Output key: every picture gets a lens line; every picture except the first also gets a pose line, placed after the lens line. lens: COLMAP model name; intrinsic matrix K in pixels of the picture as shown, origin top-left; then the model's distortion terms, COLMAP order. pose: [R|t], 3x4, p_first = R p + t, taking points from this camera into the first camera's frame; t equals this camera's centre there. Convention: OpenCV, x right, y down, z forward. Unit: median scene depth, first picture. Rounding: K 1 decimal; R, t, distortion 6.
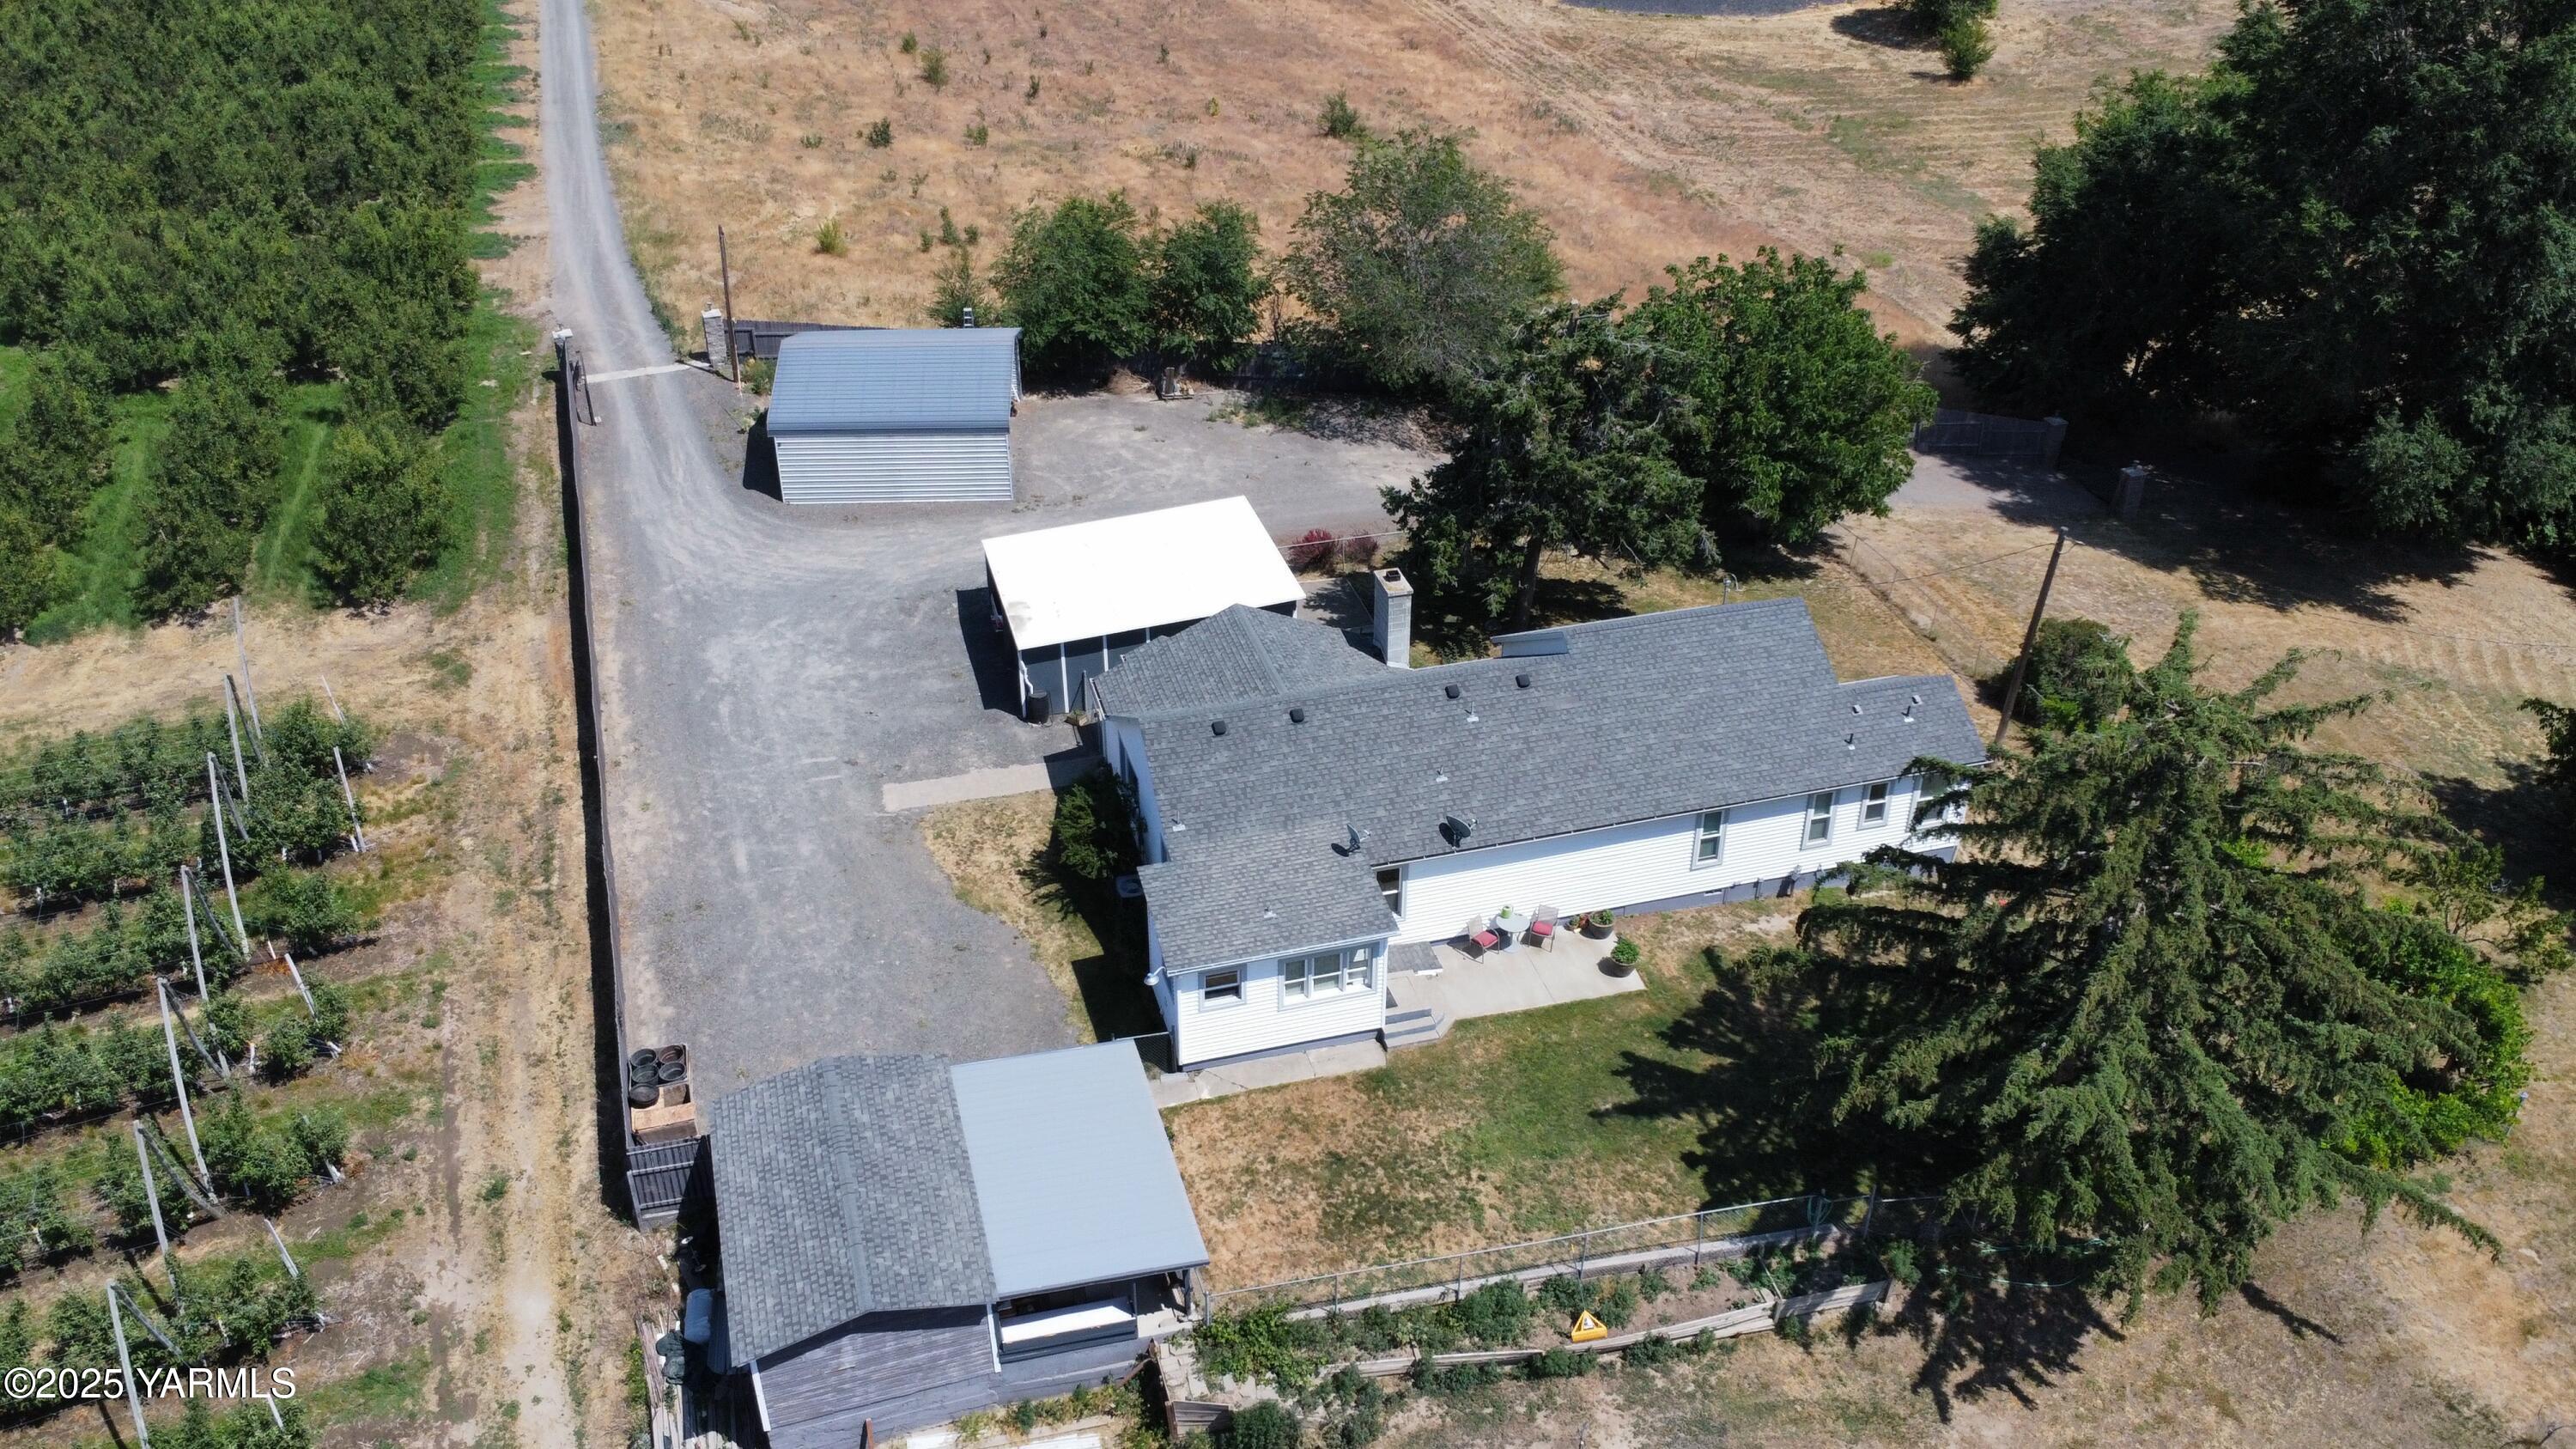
lens RADIAL K [[1996.4, 0, 1292.6], [0, 1996.4, 690.8], [0, 0, 1]] dist [0.000194, -0.003854]
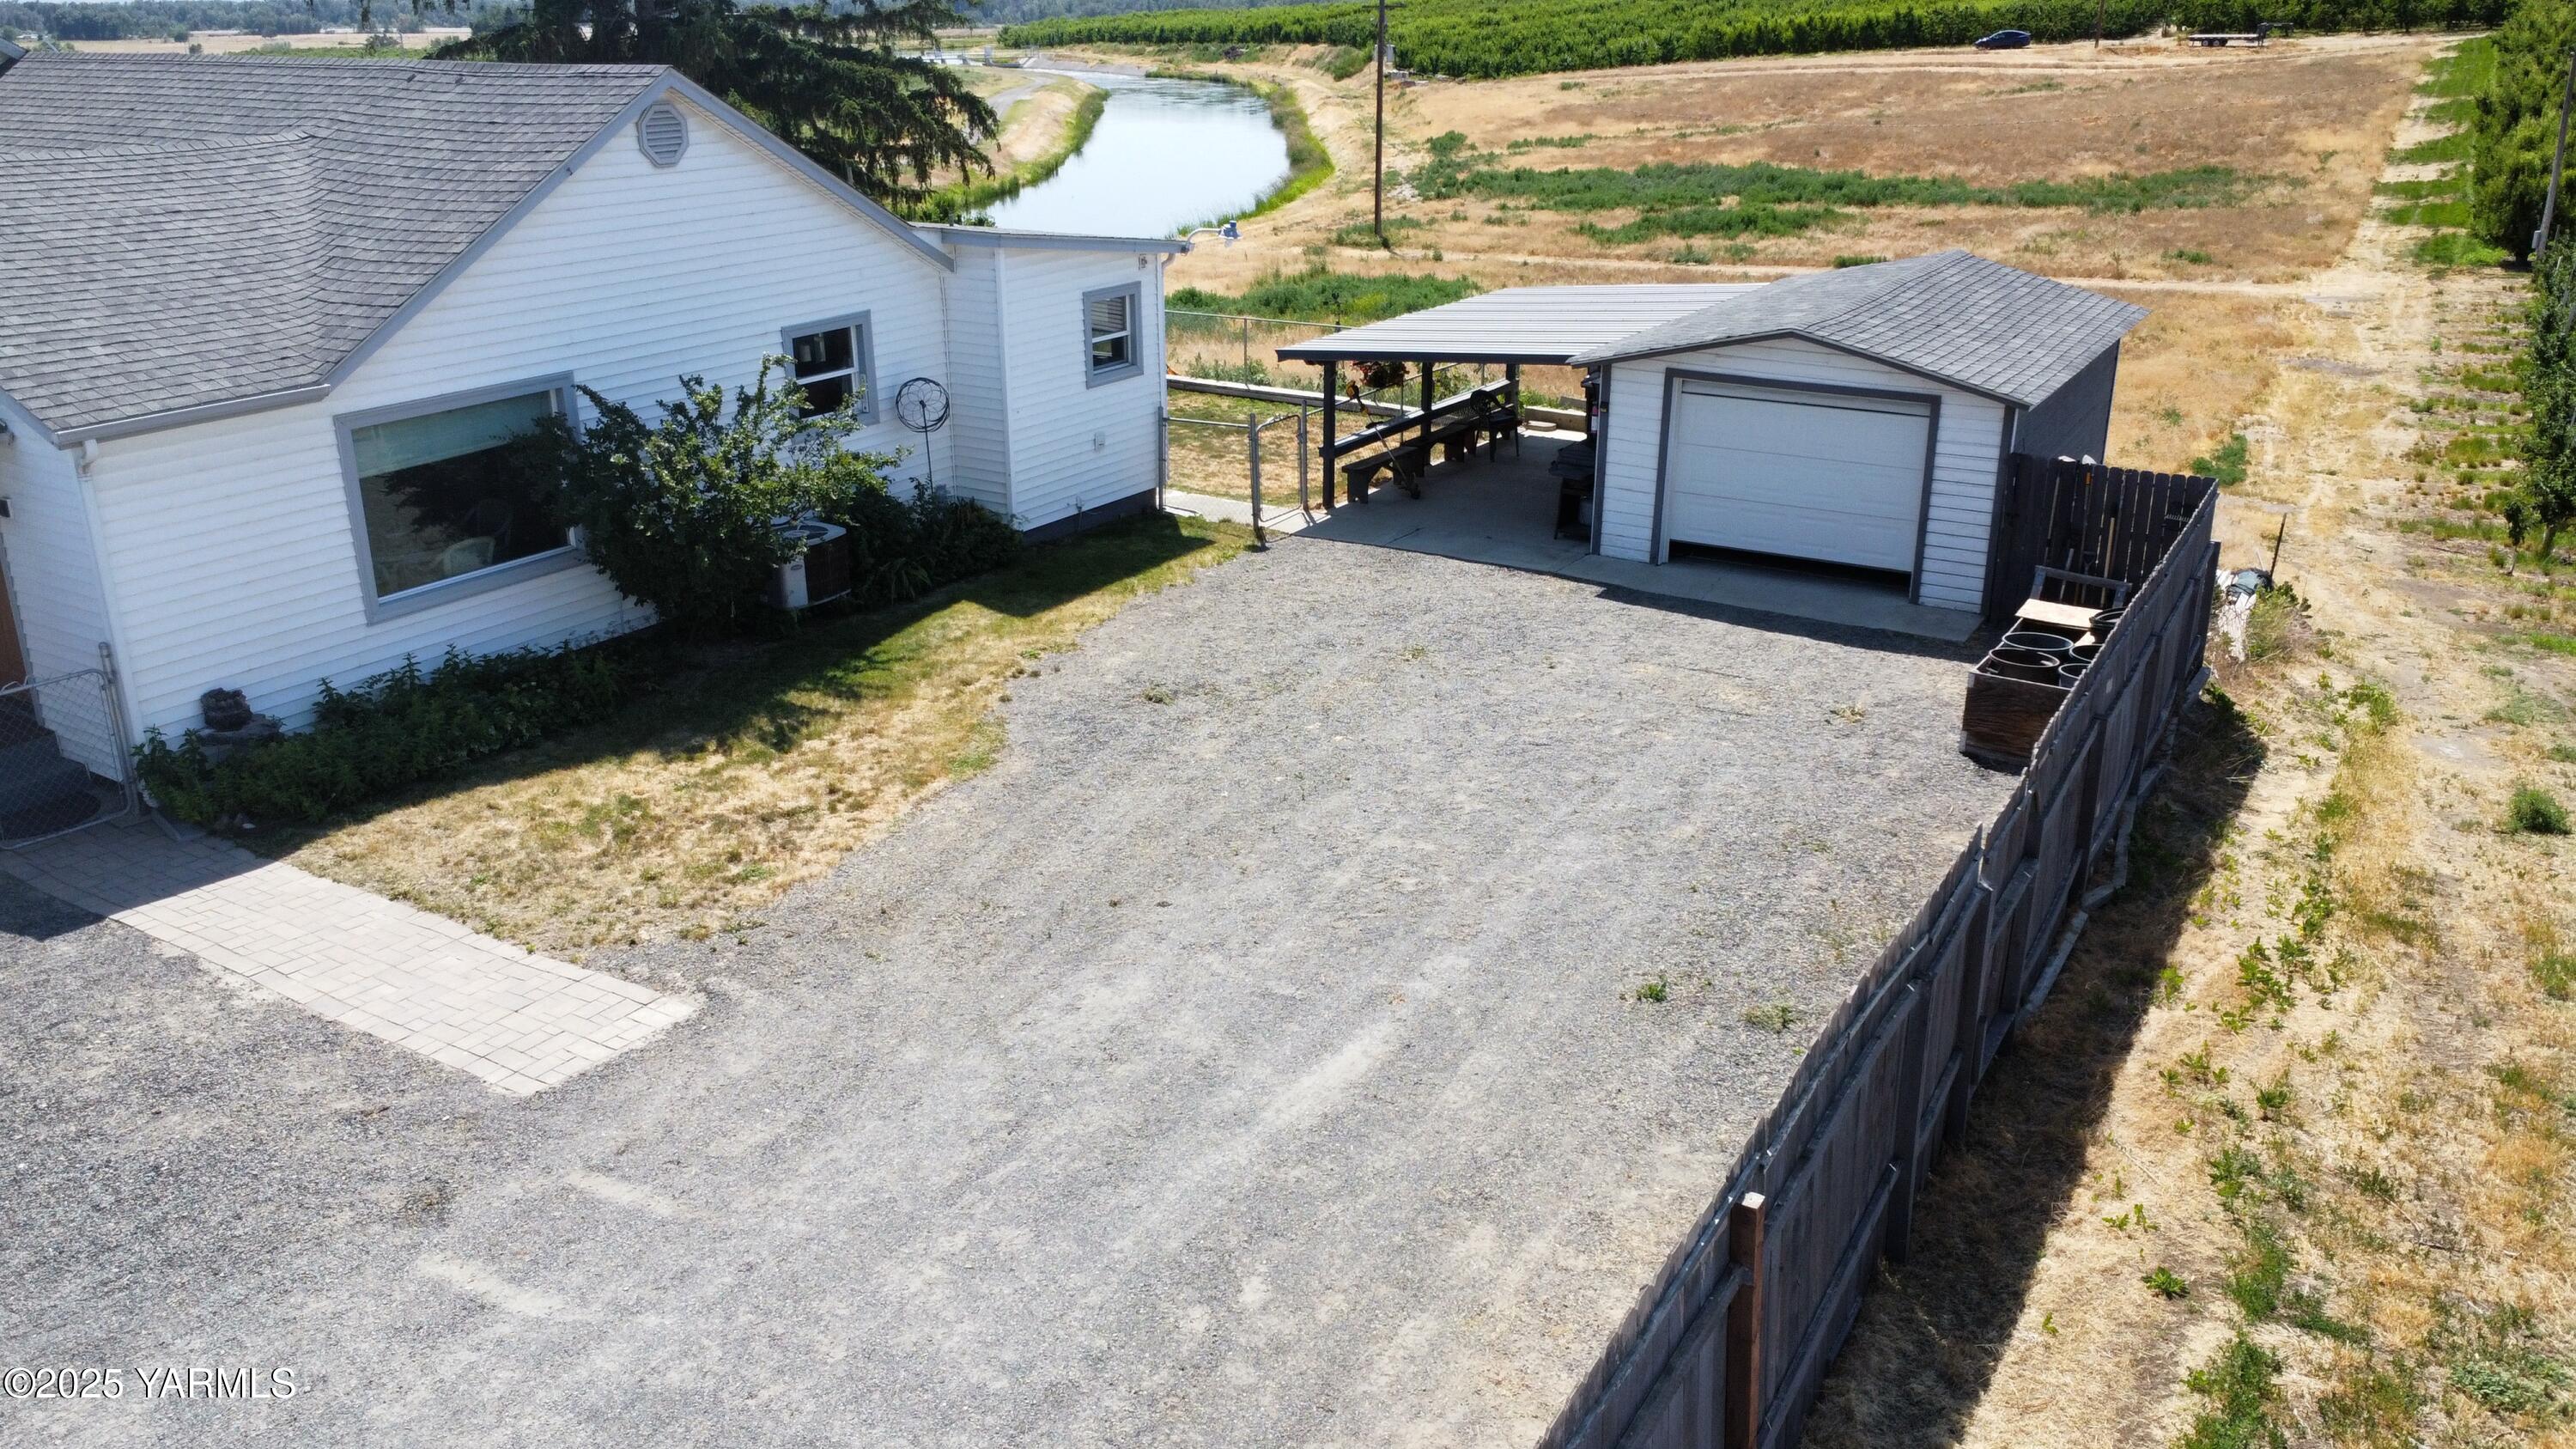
lens RADIAL K [[1989.0, 0, 1290.7], [0, 1989.0, 698.5], [0, 0, 1]] dist [-0.001669, -0.004936]
pose [[-0.667133, -0.246652, 0.702919, -0.434500], [0.389216, 0.689145, 0.611220, -0.084379], [-0.635172, 0.681353, -0.363751, 1.101076]]
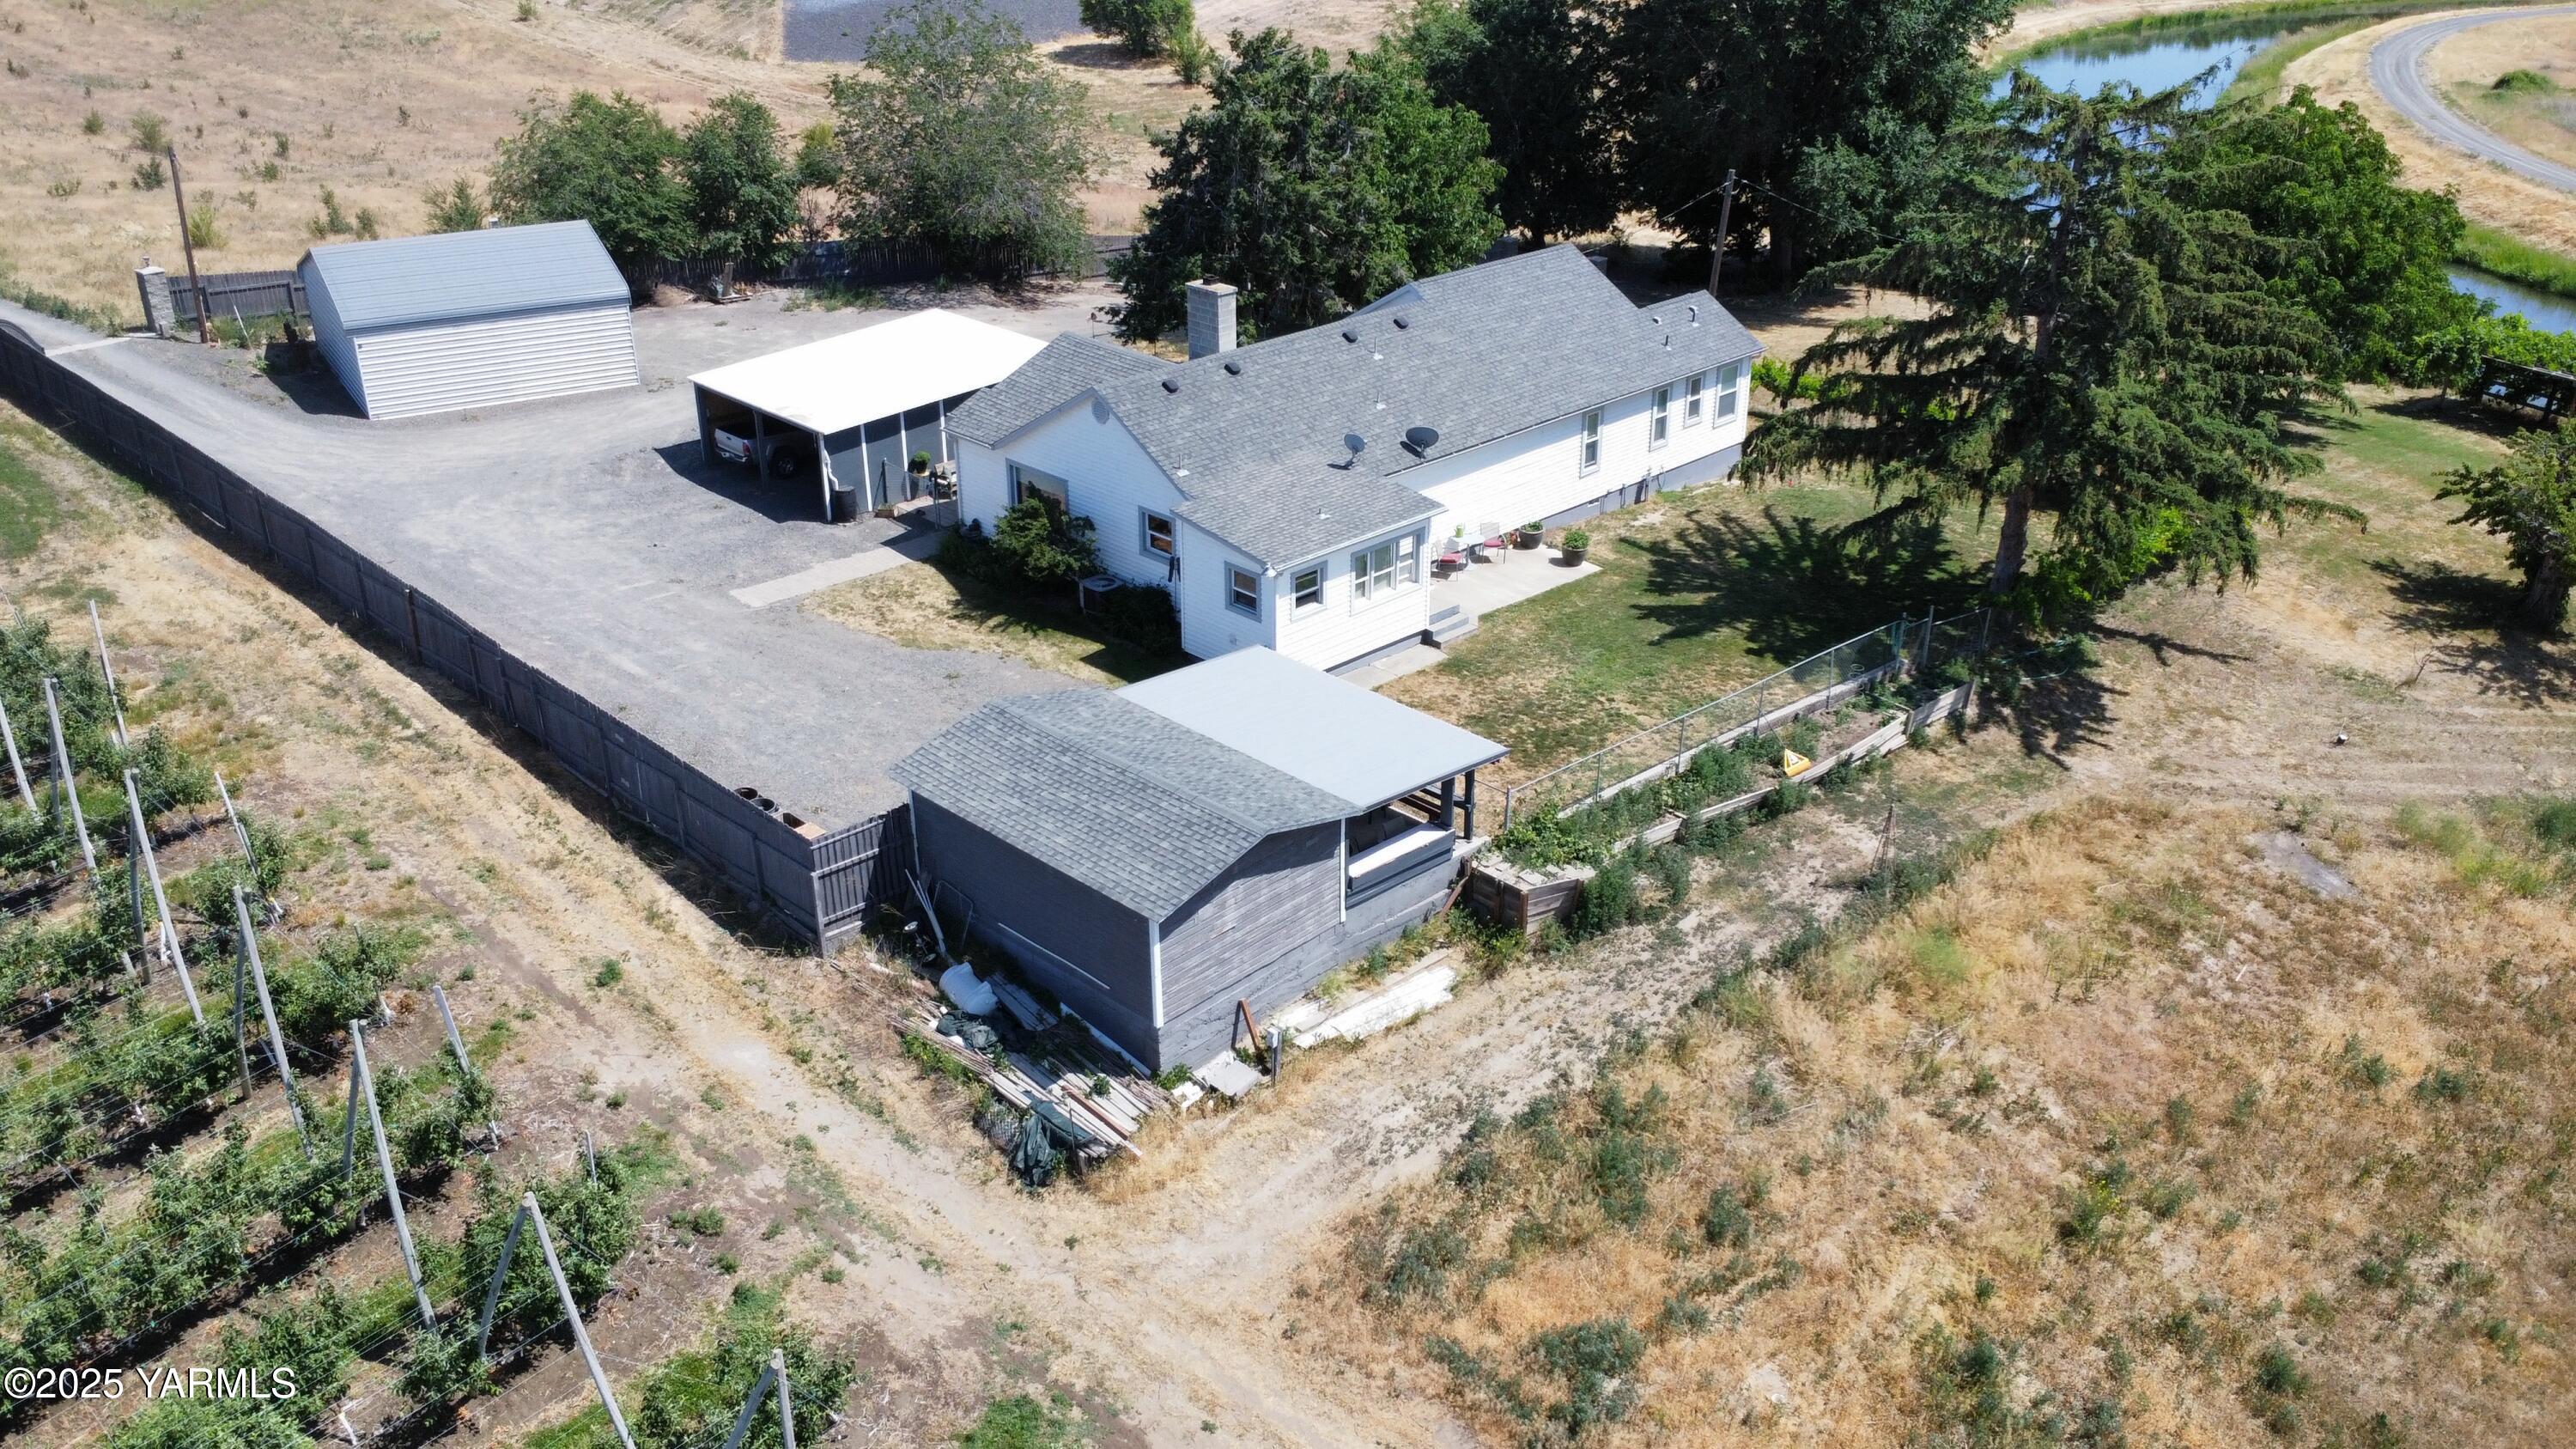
lens RADIAL K [[1989.0, 0, 1290.7], [0, 1989.0, 698.5], [0, 0, 1]] dist [-0.001669, -0.004936]
pose [[0.878258, -0.205371, 0.431839, -0.413403], [0.248122, 0.967711, -0.044405, 0.212463], [-0.408776, 0.146148, 0.900857, 0.136069]]
